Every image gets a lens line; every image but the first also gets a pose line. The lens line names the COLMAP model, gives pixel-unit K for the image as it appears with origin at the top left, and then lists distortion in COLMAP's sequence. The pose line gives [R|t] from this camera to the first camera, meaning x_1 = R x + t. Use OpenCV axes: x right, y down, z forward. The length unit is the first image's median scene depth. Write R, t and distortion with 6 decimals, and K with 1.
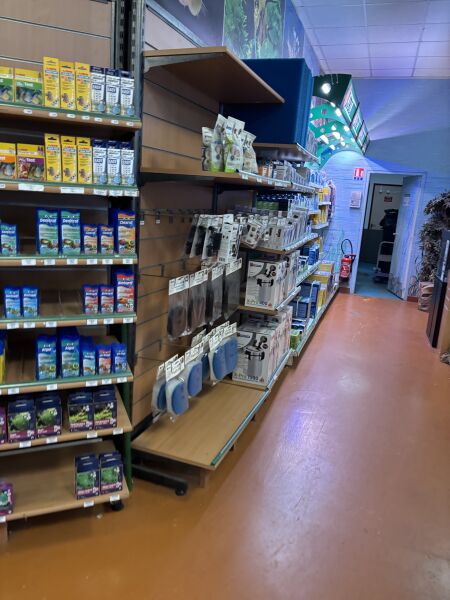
lens RADIAL K [[461.5, 0, 226.4], [0, 461.5, 298.5], [0, 0, 1]] dist [0.016013, -0.014855]
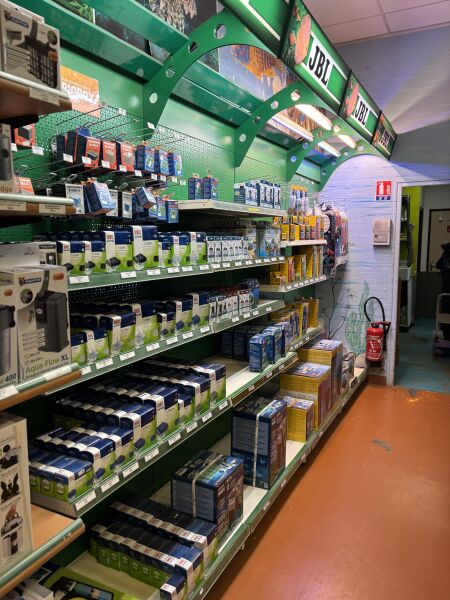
lens RADIAL K [[461.5, 0, 224.3], [0, 461.5, 302.4], [0, 0, 1]] dist [0.016013, -0.014855]
pose [[0.985986, -0.054797, -0.157573, 0.134198], [0.040032, 0.994634, -0.095398, -0.058655], [0.161955, 0.087753, 0.982889, 0.305207]]
